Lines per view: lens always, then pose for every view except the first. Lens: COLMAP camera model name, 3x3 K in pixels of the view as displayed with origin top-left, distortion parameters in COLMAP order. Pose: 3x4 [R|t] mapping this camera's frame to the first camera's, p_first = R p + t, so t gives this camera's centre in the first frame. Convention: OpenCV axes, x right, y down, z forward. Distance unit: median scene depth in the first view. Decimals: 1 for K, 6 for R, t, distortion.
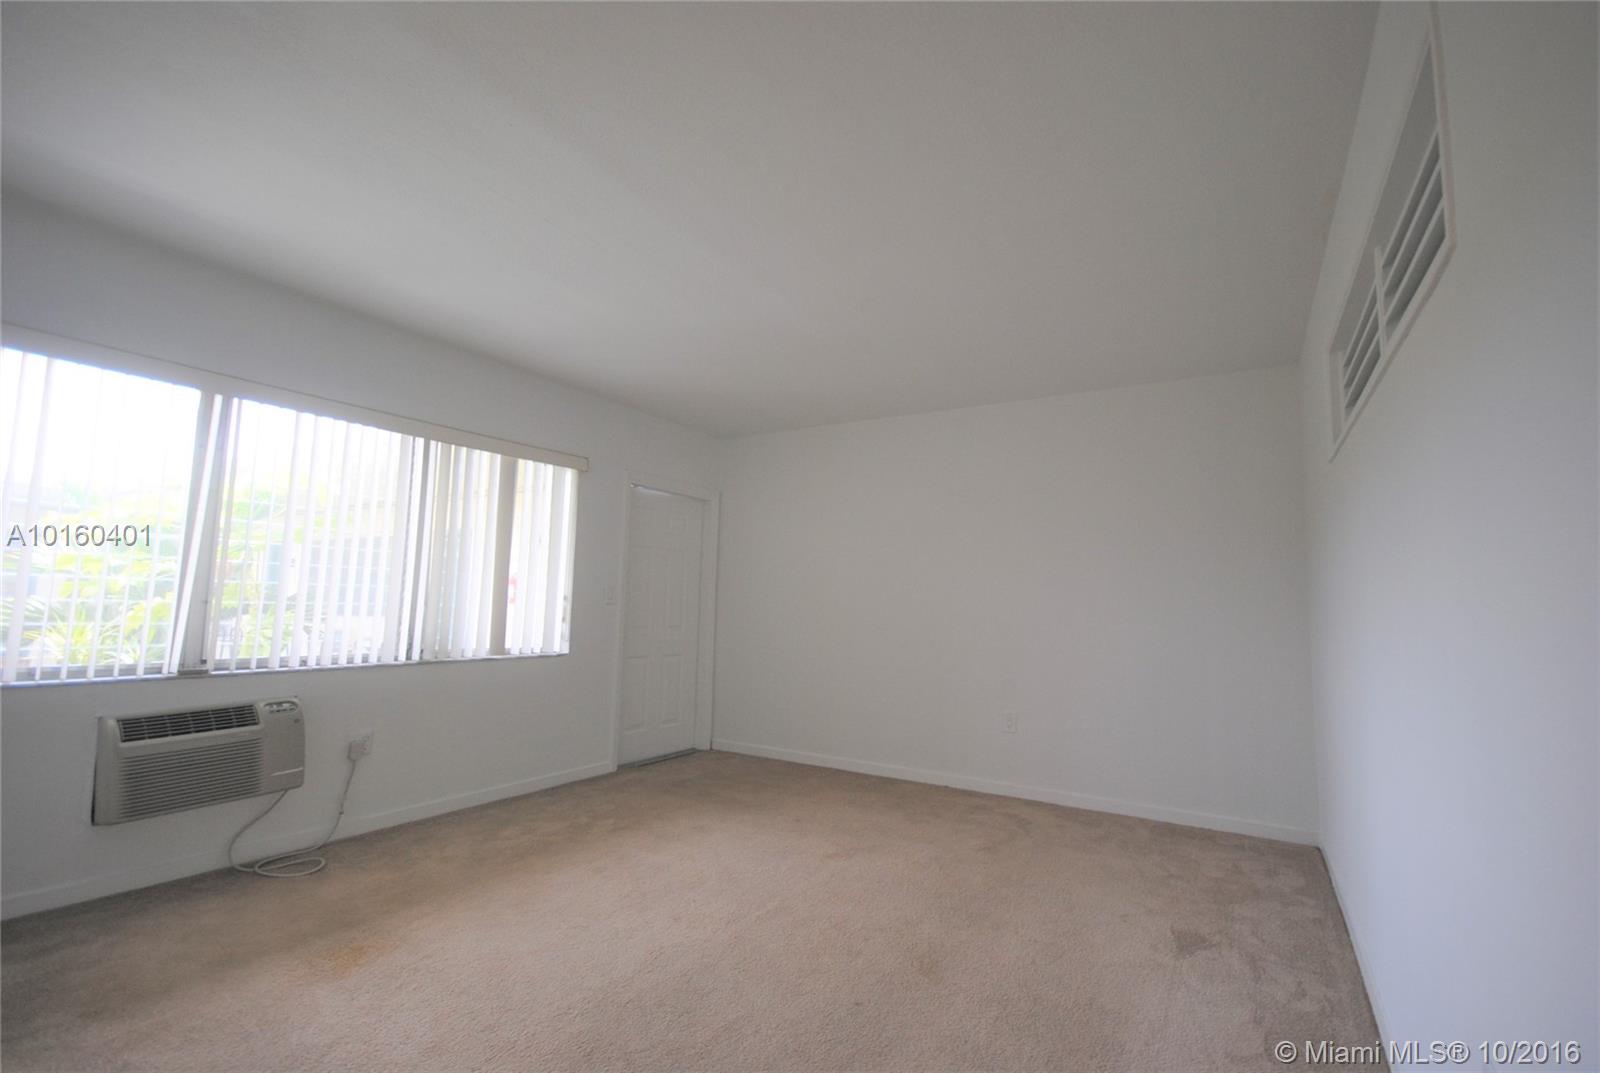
lens RADIAL K [[704.8, 0, 801.5], [0, 704.8, 537.2], [0, 0, 1]] dist [-0.001579, -0.002213]
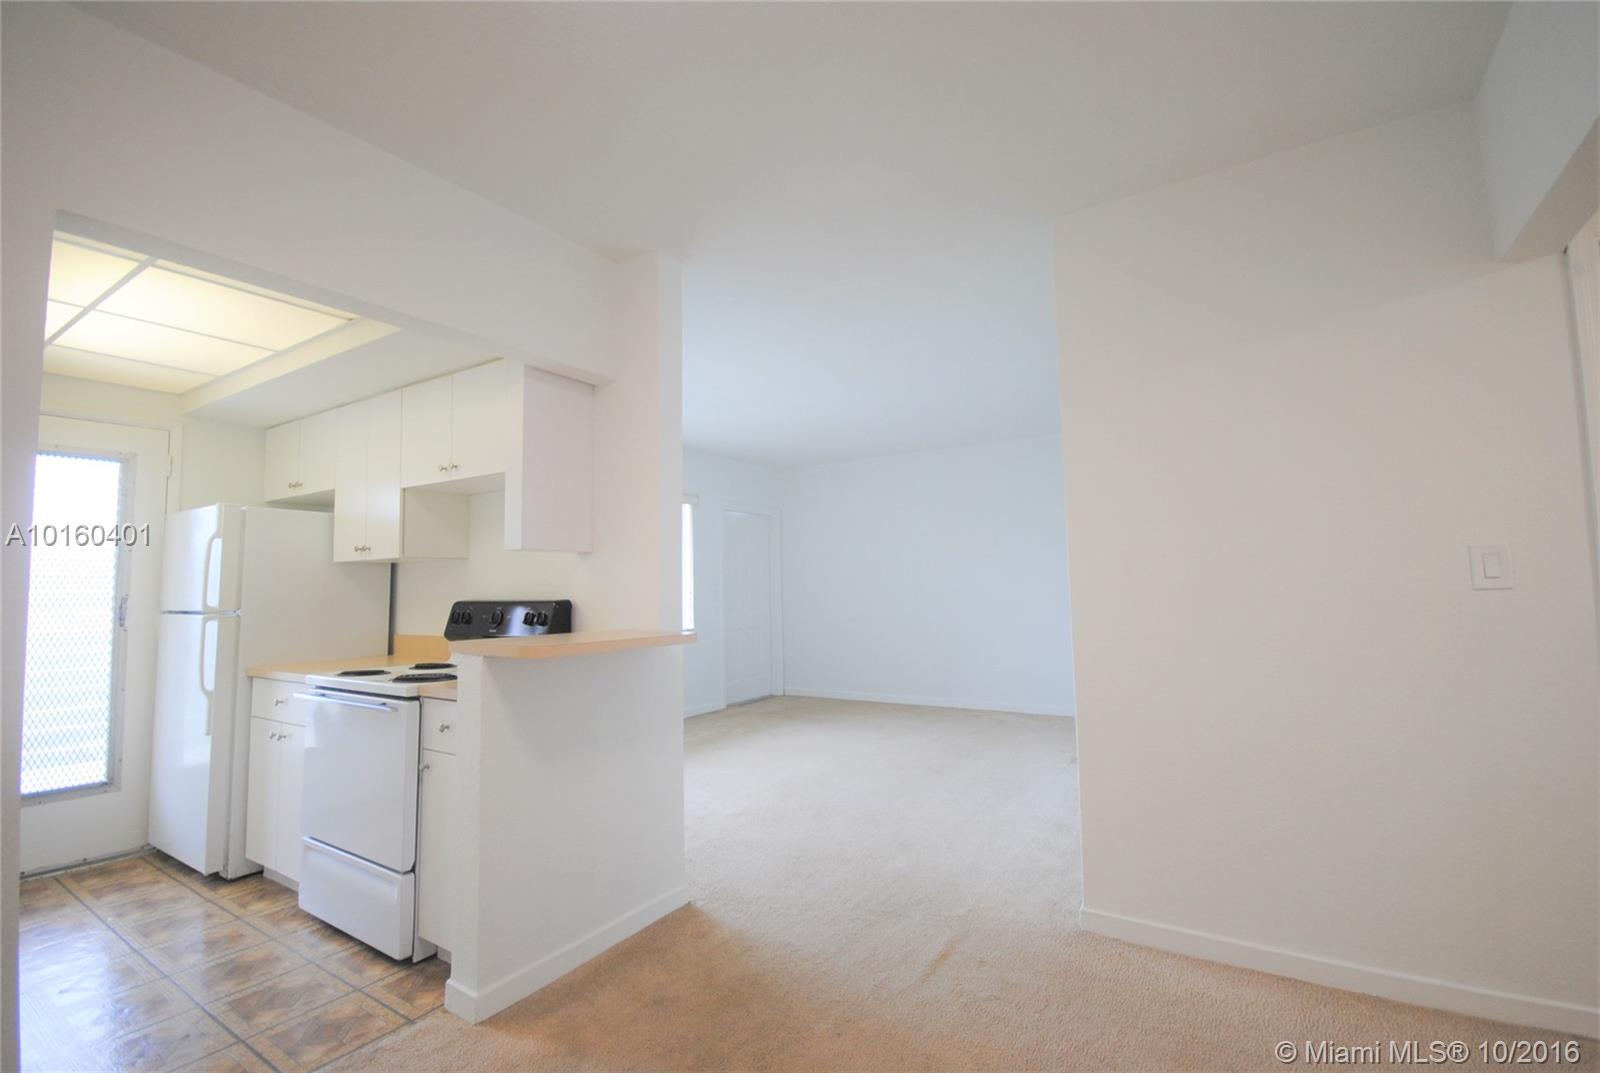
lens RADIAL K [[704.8, 0, 794.5], [0, 704.8, 519.6], [0, 0, 1]] dist [-0.001579, -0.002213]
pose [[0.998473, -0.050229, -0.022999, -0.102700], [0.050171, 0.998736, -0.003086, -0.073437], [0.023125, 0.001928, 0.999731, -0.708423]]
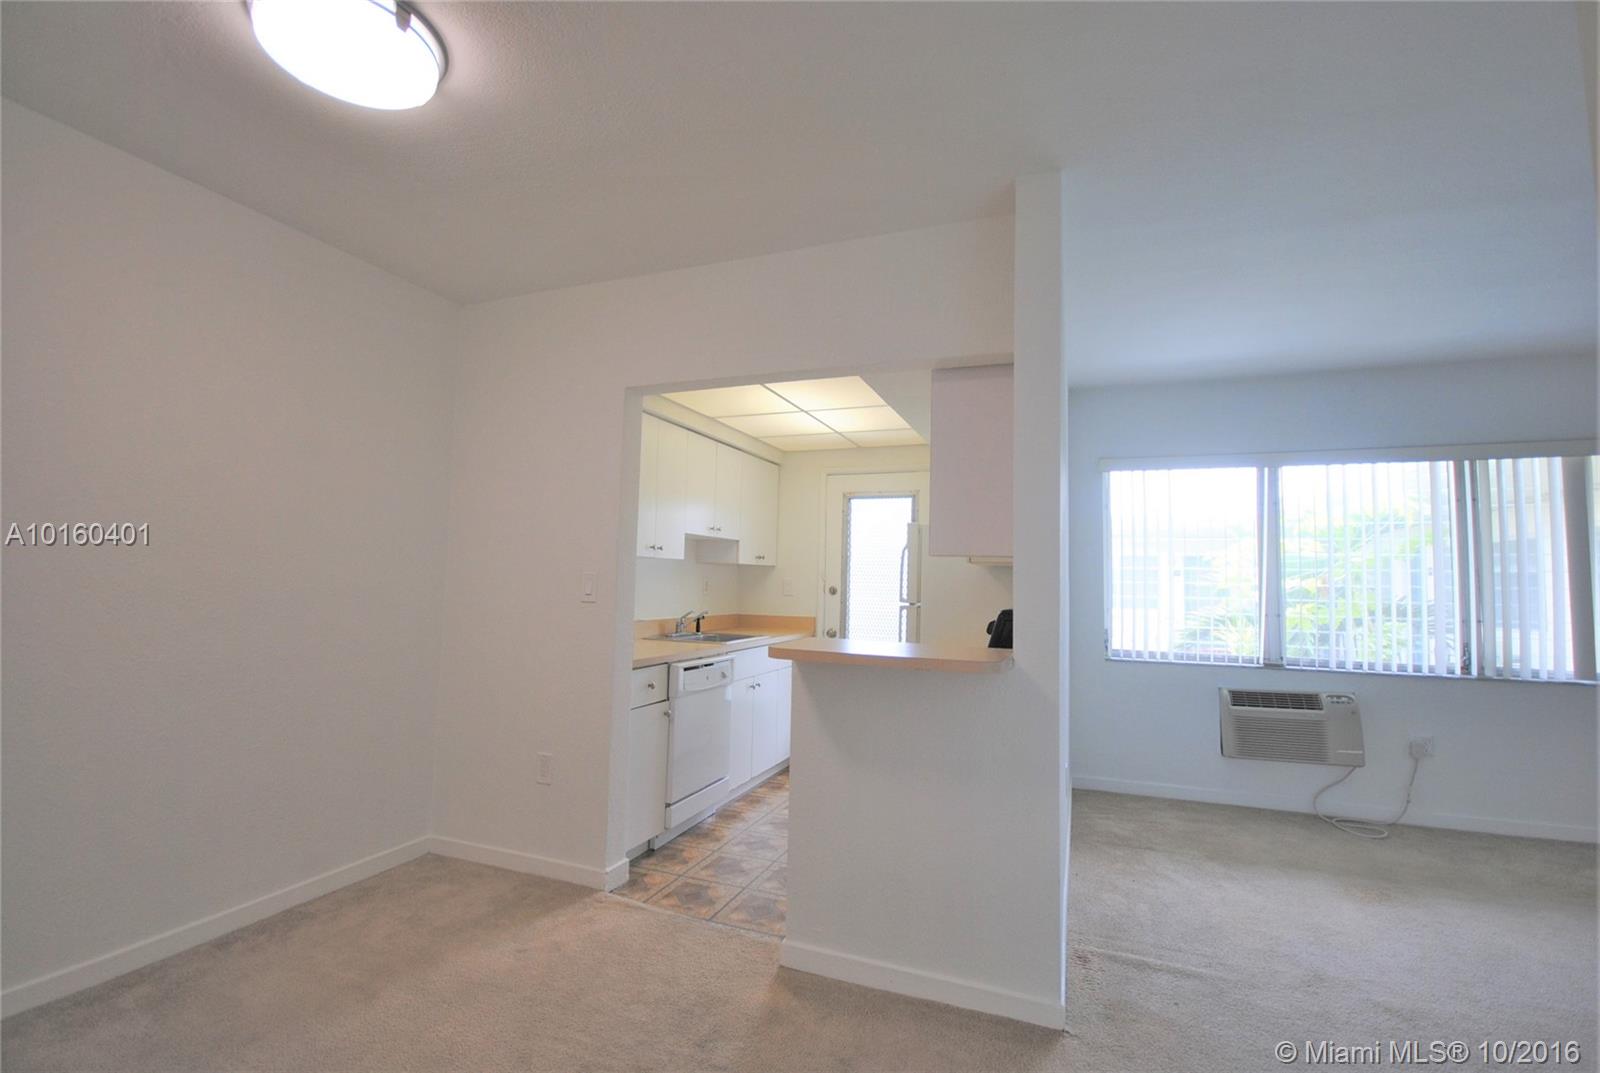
lens RADIAL K [[704.8, 0, 788.9], [0, 704.8, 546.3], [0, 0, 1]] dist [-0.001579, -0.002213]
pose [[0.166013, -0.069082, -0.983701, 0.352838], [0.080575, 0.995158, -0.056288, -0.041314], [0.982826, -0.069917, 0.170776, -0.169195]]
